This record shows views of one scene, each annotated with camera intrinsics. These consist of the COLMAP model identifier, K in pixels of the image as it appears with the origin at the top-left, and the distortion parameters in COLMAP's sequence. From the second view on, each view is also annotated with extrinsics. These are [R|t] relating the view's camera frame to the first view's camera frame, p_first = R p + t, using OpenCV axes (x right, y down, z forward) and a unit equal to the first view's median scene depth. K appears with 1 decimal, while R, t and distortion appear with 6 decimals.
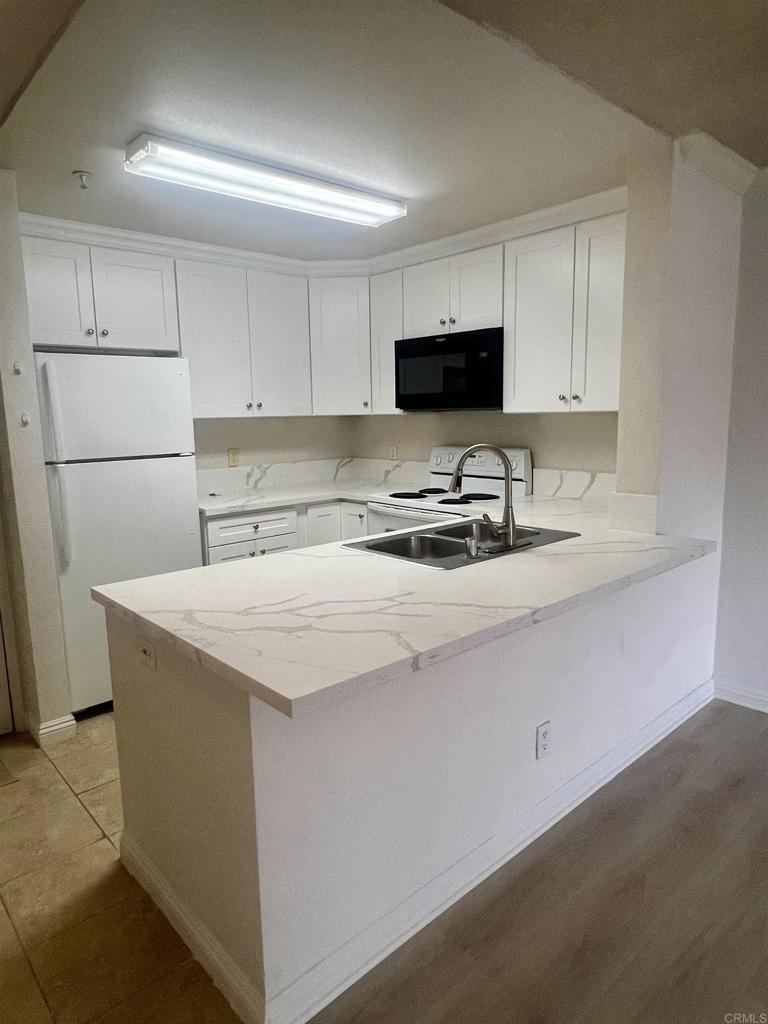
lens RADIAL K [[639.1, 0, 383.5], [0, 639.1, 513.3], [0, 0, 1]] dist [-0.001540, -0.002461]
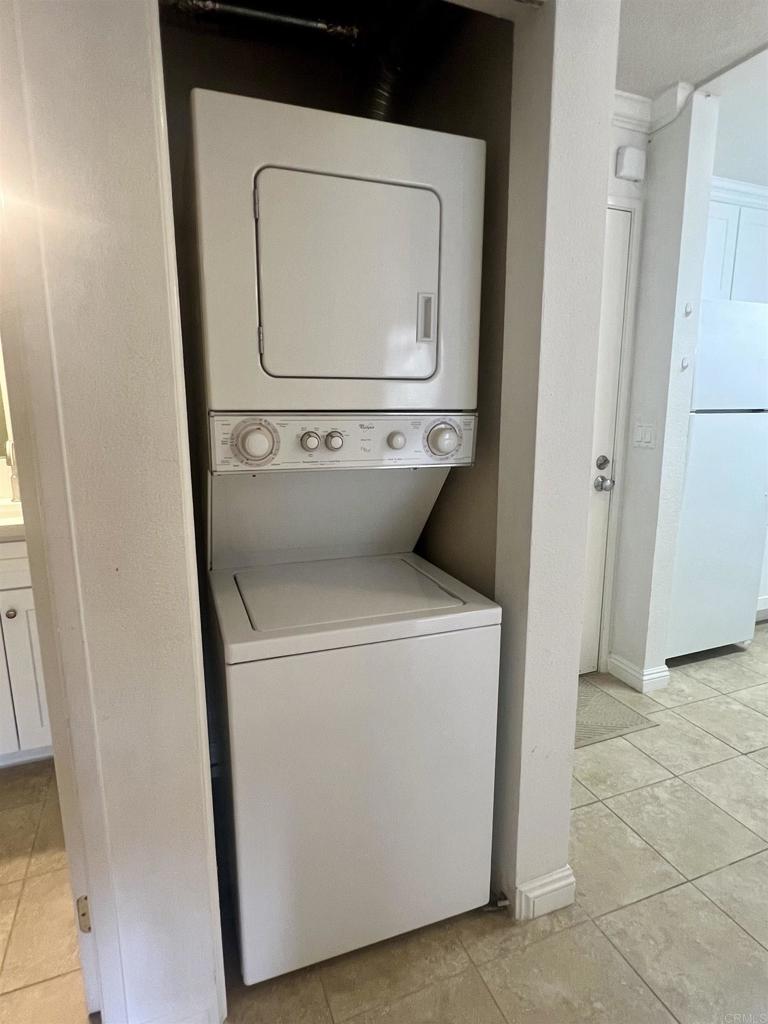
lens RADIAL K [[562.0, 0, 388.2], [0, 562.0, 515.8], [0, 0, 1]] dist [0.003067, 0.000731]
pose [[0.934916, 0.086761, -0.344101, -0.497690], [-0.075497, 0.996083, 0.046029, 0.059723], [0.346747, -0.017055, 0.937804, 0.020940]]
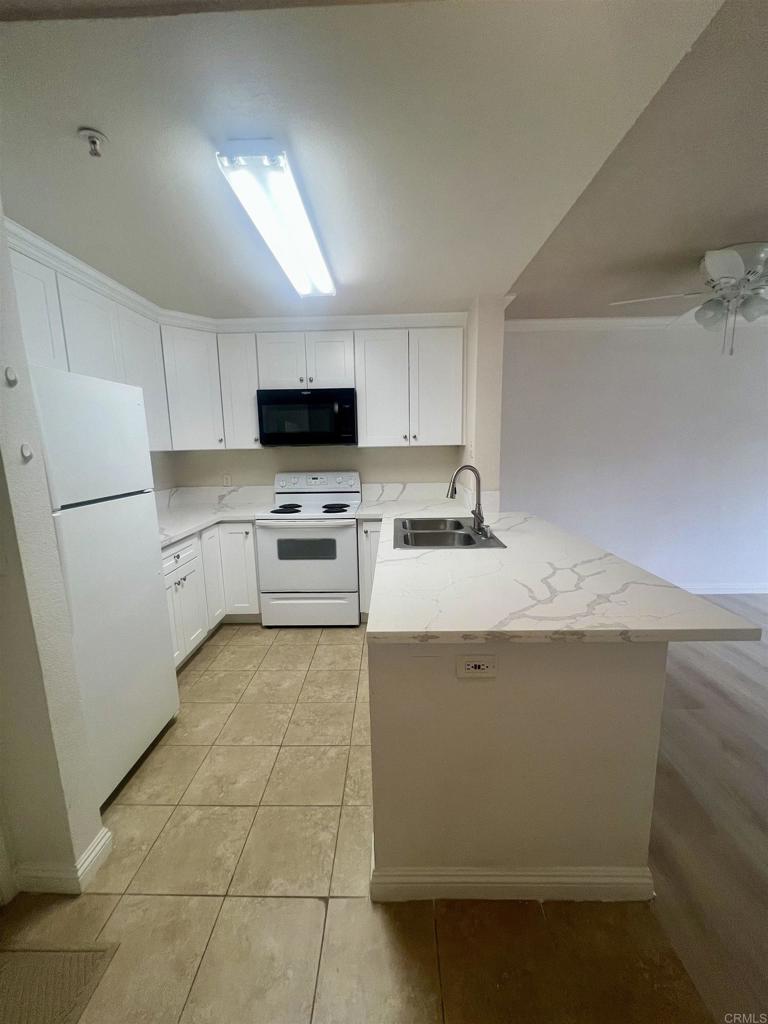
lens RADIAL K [[407.9, 0, 386.0], [0, 407.9, 513.3], [0, 0, 1]] dist [-0.000645, -0.000137]
pose [[0.690200, -0.115973, 0.714265, -0.457149], [0.119653, 0.991777, 0.045410, -0.040817], [-0.713657, 0.054122, 0.698401, 0.307348]]
